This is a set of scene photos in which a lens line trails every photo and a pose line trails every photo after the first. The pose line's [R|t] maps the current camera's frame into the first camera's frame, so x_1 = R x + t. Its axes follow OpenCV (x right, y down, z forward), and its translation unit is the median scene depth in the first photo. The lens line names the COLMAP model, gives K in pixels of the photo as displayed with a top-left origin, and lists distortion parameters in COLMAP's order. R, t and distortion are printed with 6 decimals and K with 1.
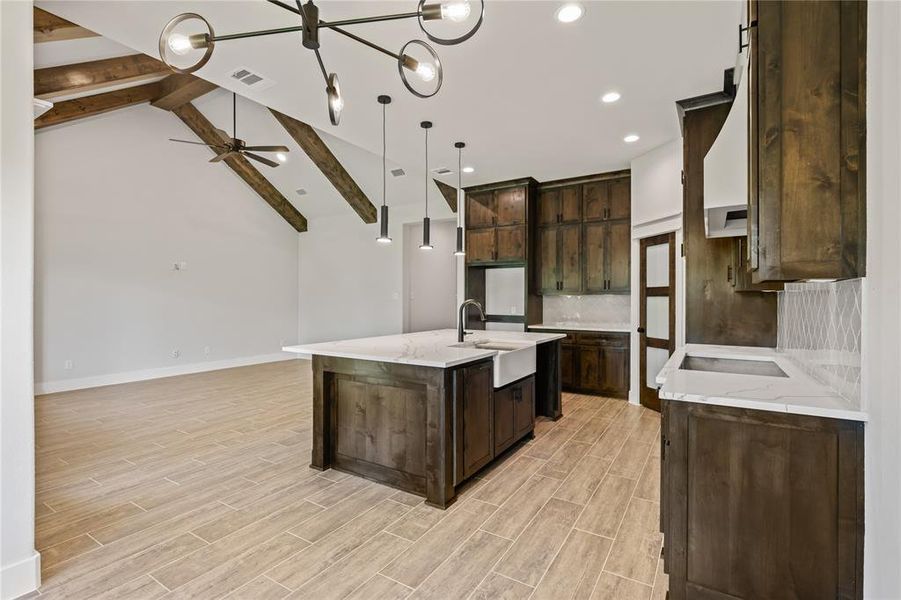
lens RADIAL K [[420.7, 0, 455.5], [0, 420.7, 298.2], [0, 0, 1]] dist [-0.003807, -0.000198]
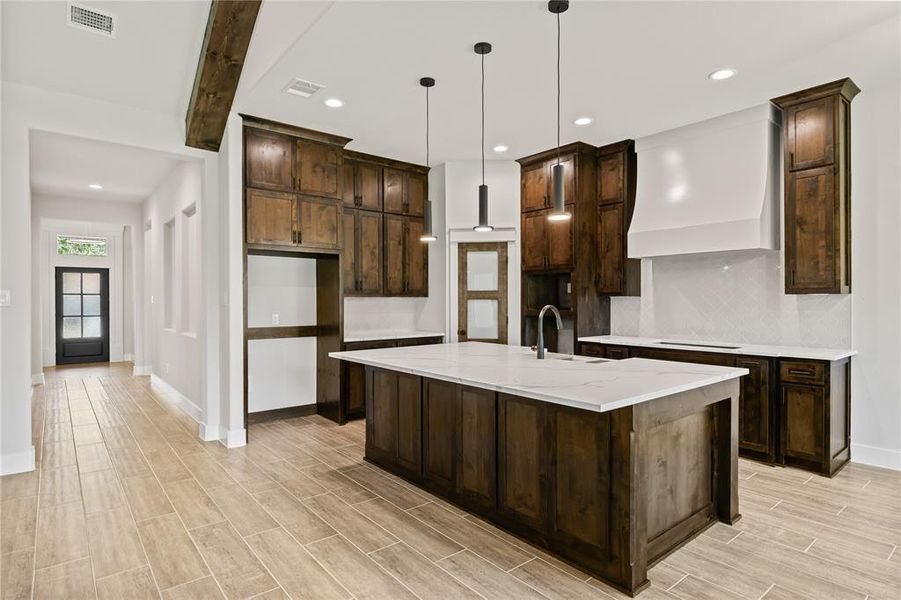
lens RADIAL K [[483.3, 0, 450.9], [0, 483.3, 302.5], [0, 0, 1]] dist [0.002668, 0.000346]
pose [[0.322090, -0.004600, 0.946698, -0.698573], [0.001129, 0.999989, 0.004475, -0.003130], [-0.946708, -0.000372, 0.322092, 0.678469]]
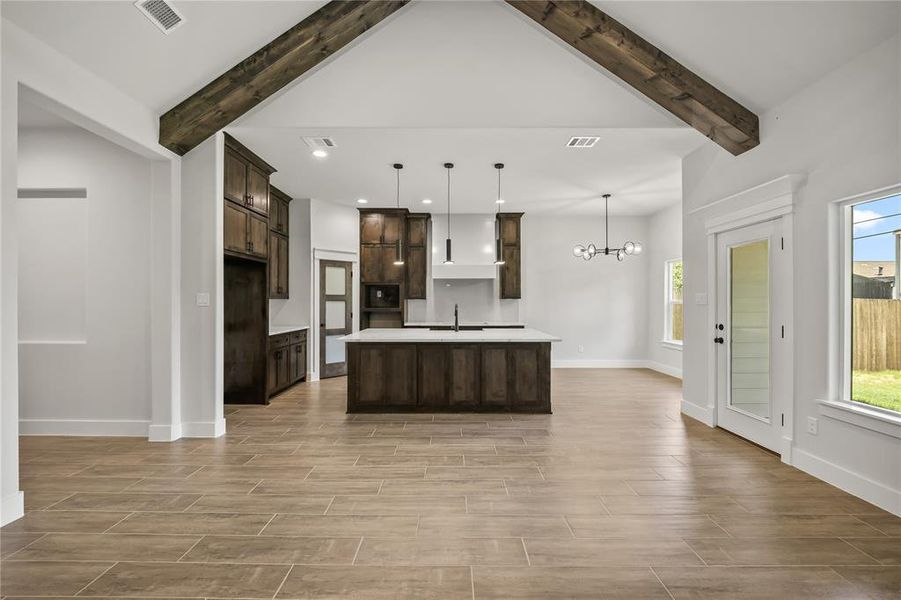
lens RADIAL K [[370.8, 0, 448.8], [0, 370.8, 300.6], [0, 0, 1]] dist [0.001029, -0.000424]
pose [[-0.527540, 0.001850, 0.849528, -0.861257], [-0.001398, 0.999994, -0.003045, -0.002613], [-0.849529, -0.002794, -0.527534, 1.350573]]
